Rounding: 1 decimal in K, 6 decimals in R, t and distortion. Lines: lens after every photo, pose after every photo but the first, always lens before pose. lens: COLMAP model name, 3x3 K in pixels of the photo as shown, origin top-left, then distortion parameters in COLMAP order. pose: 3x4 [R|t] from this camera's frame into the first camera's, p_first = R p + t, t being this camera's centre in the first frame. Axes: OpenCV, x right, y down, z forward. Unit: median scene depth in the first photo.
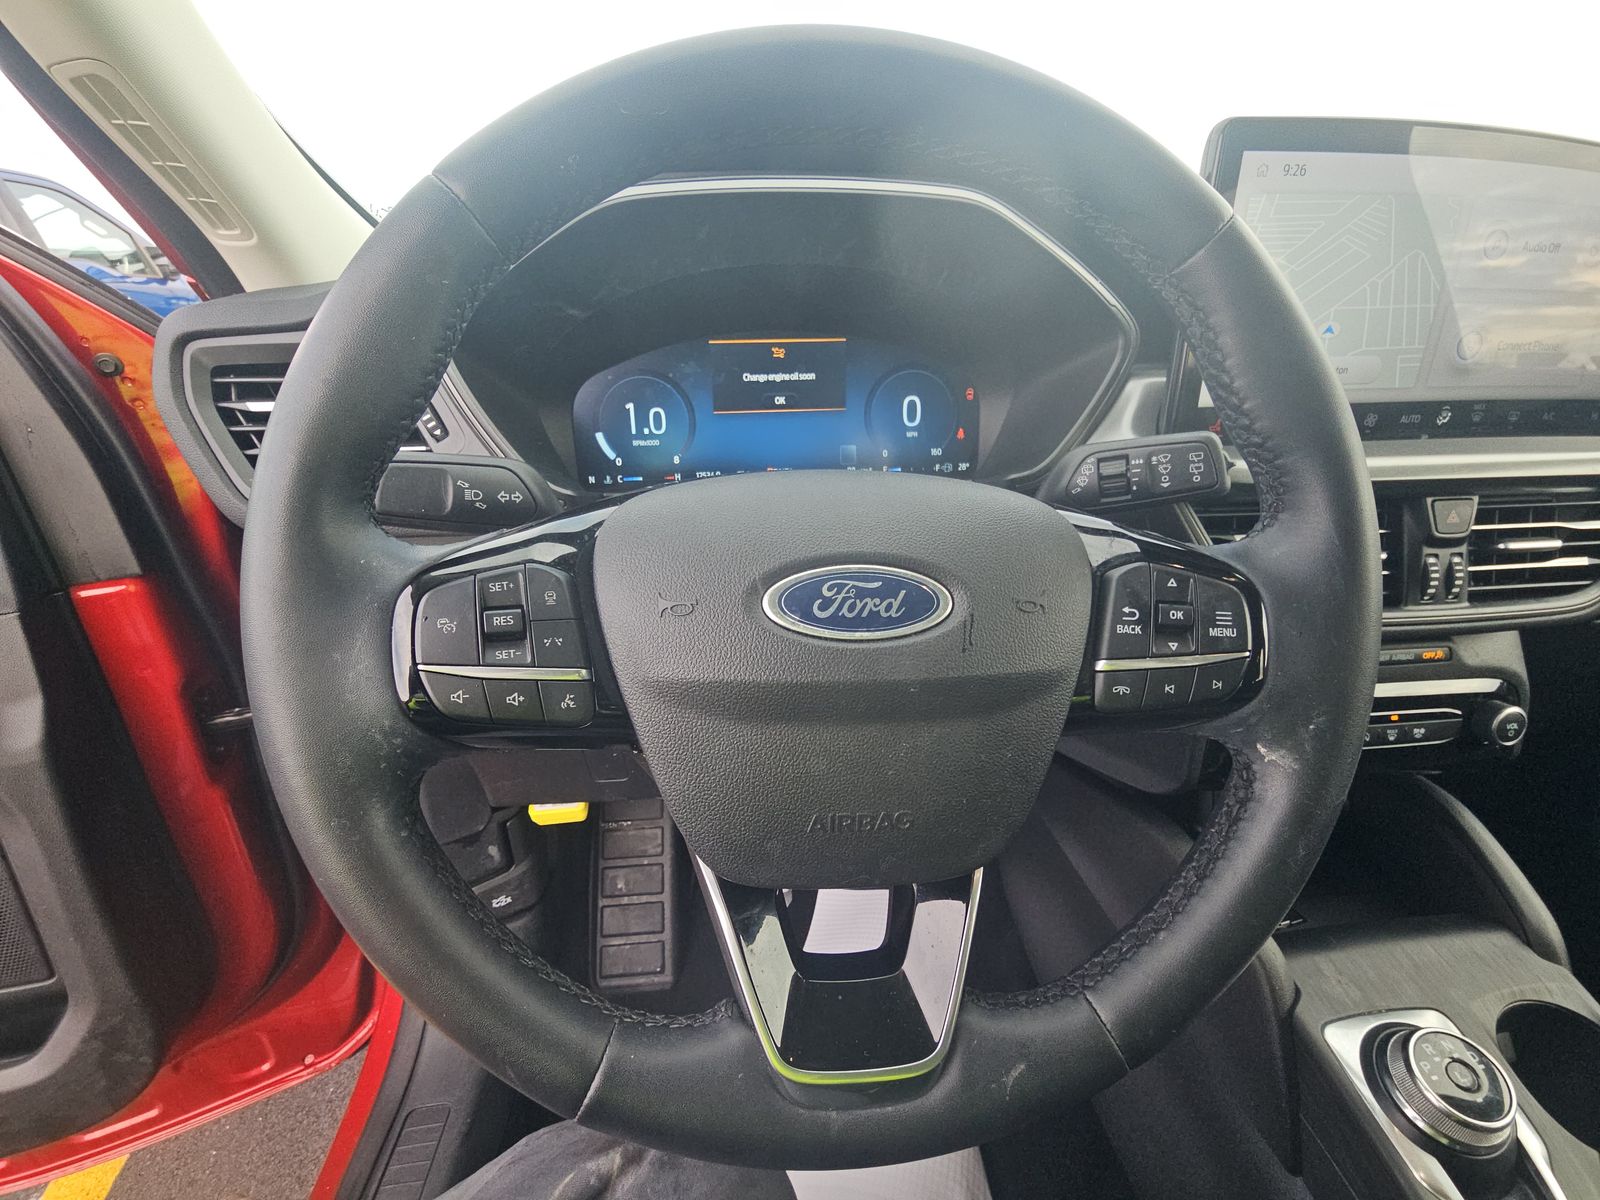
lens RADIAL K [[640.9, 0, 797.3], [0, 640.9, 576.9], [0, 0, 1]] dist [-0.002478, -0.003785]
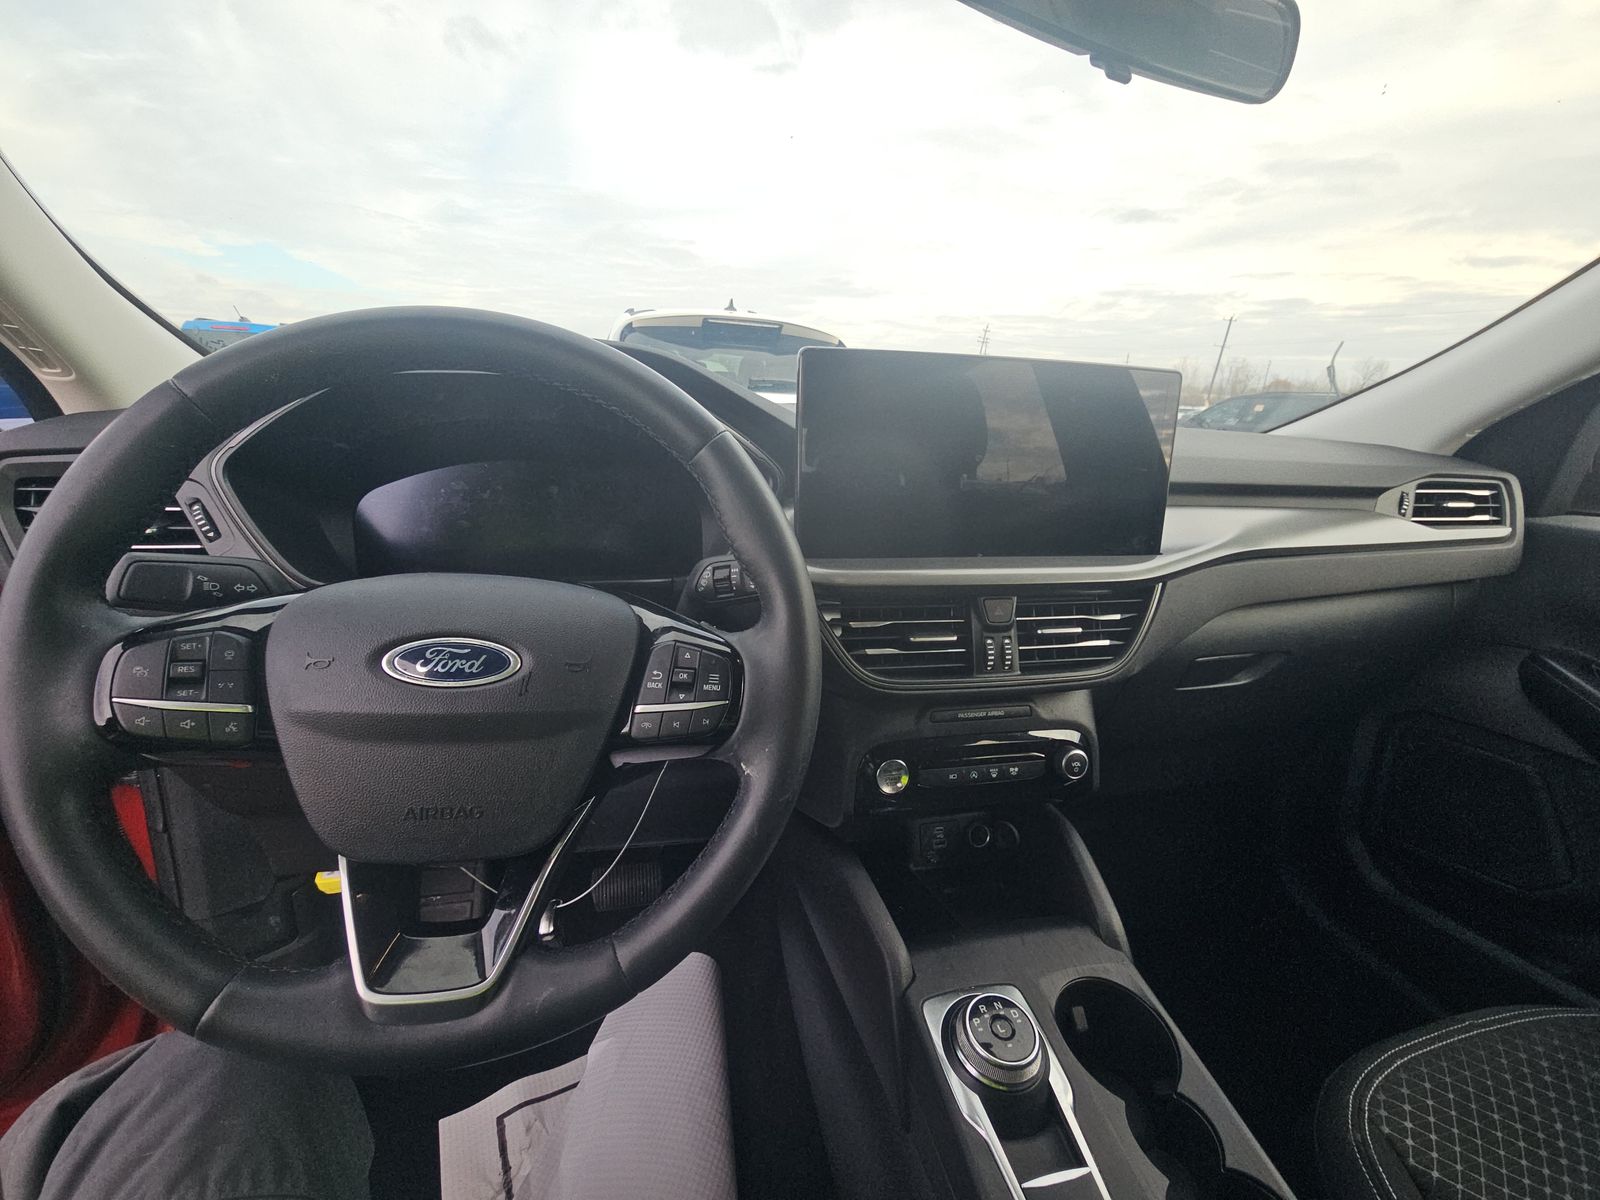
lens RADIAL K [[640.9, 0, 797.3], [0, 640.9, 576.9], [0, 0, 1]] dist [-0.002478, -0.003785]
pose [[0.990701, 0.020115, 0.134562, 0.399322], [-0.002442, 0.991481, -0.130229, 0.019053], [-0.136035, 0.128689, 0.982310, -0.370620]]
